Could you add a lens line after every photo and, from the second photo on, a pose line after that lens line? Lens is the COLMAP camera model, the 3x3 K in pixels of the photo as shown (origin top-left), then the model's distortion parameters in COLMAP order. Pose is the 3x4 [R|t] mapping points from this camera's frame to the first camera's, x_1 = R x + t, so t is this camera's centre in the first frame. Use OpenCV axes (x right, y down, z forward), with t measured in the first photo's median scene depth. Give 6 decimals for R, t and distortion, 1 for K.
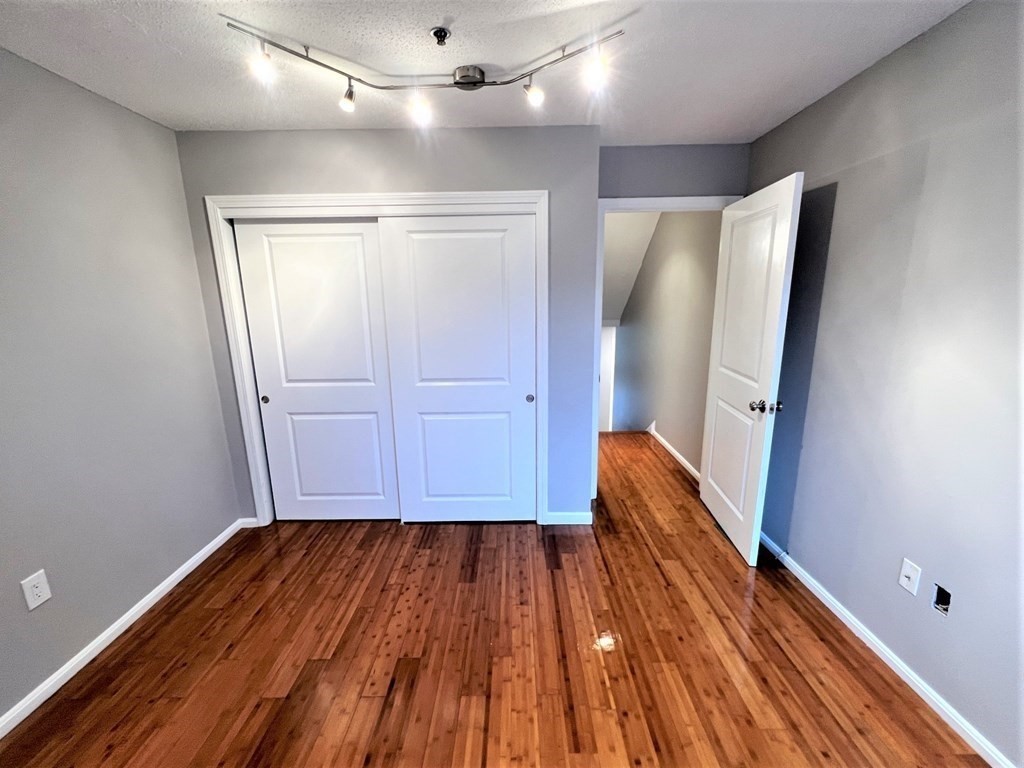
lens RADIAL K [[410.6, 0, 512.0], [0, 410.6, 384.0], [0, 0, 1]] dist [-0.000198, -0.000100]
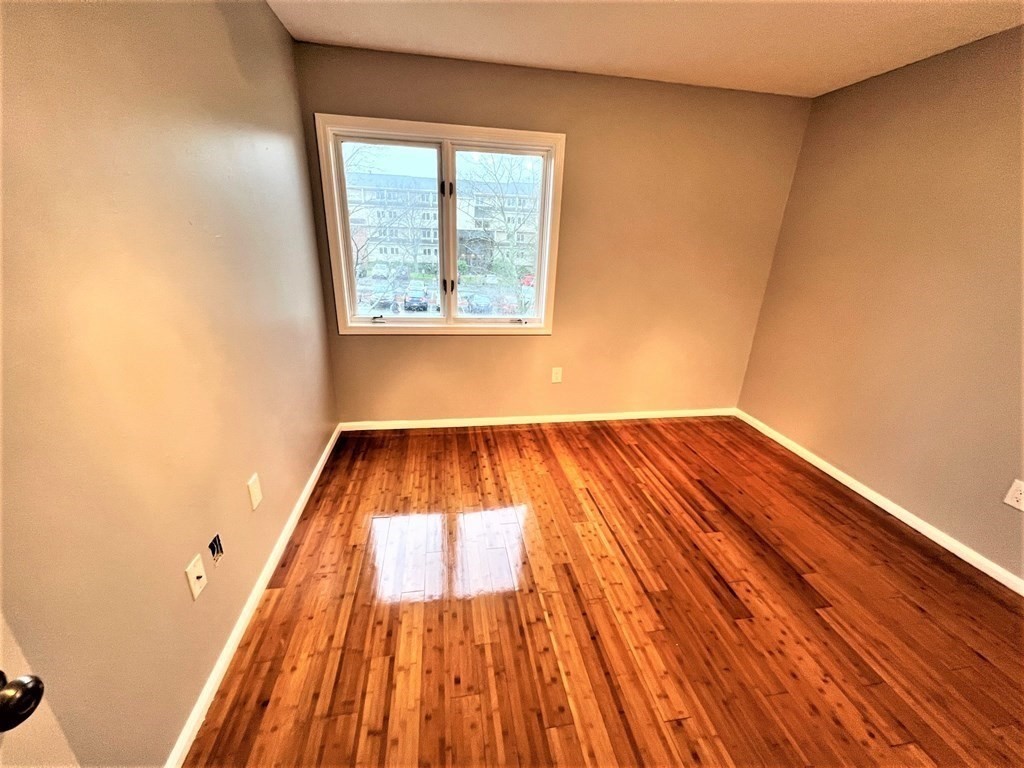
lens RADIAL K [[410.6, 0, 512.0], [0, 410.6, 384.0], [0, 0, 1]] dist [-0.000198, -0.000100]
pose [[-0.983824, 0.038228, -0.175011, 0.456142], [-0.061008, 0.847062, 0.527982, -0.292436], [0.168429, 0.530118, -0.831027, 1.470831]]
